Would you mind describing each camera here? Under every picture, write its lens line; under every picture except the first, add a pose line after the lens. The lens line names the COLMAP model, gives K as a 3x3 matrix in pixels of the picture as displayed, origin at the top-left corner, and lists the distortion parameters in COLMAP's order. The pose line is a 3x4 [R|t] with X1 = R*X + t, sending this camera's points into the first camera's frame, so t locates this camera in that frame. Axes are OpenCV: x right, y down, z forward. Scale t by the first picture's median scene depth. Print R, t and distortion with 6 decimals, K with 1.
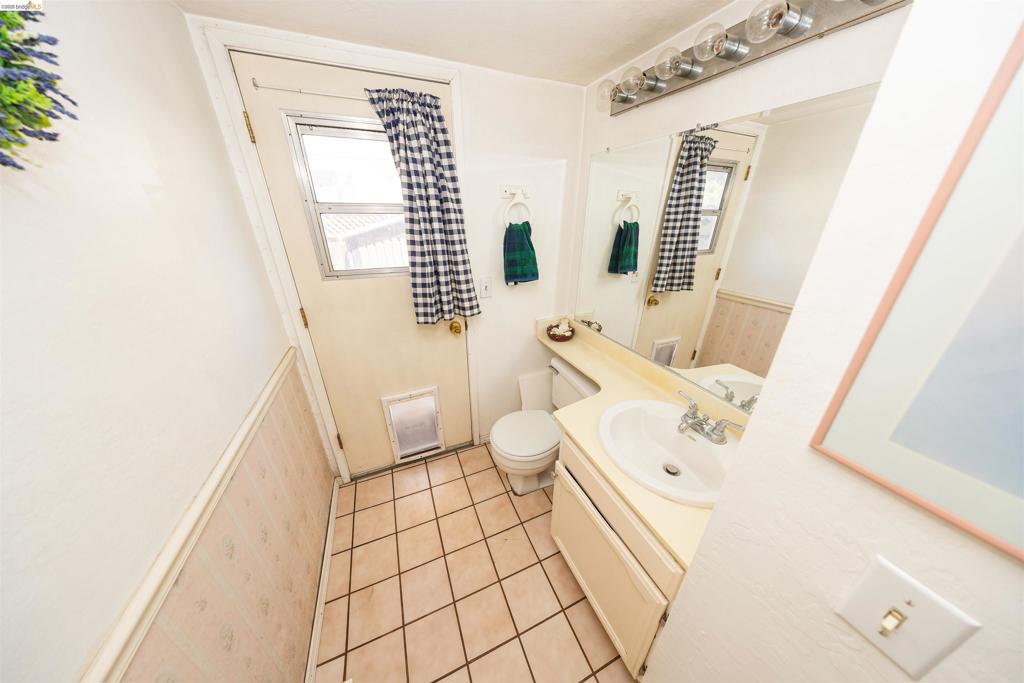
lens RADIAL K [[293.4, 0, 513.2], [0, 293.4, 343.4], [0, 0, 1]] dist [0.006153, -0.000081]
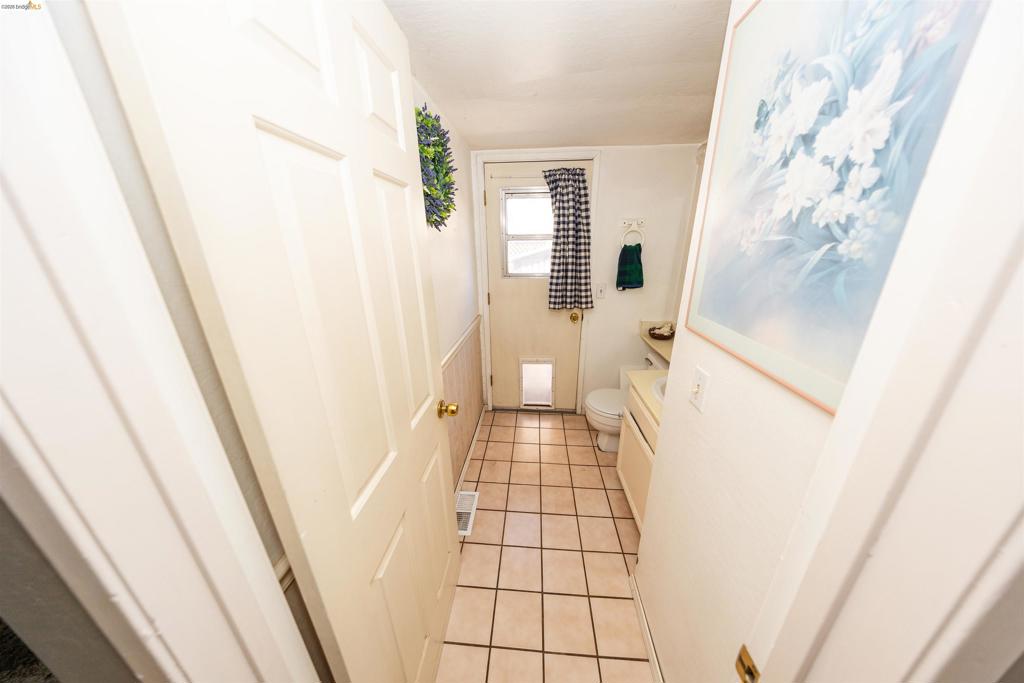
lens RADIAL K [[293.4, 0, 513.2], [0, 293.4, 343.4], [0, 0, 1]] dist [0.006153, -0.000081]
pose [[0.884875, 0.135920, -0.445559, 0.225311], [-0.172676, 0.984051, -0.042744, 0.216257], [0.432643, 0.114761, 0.894232, -0.451647]]
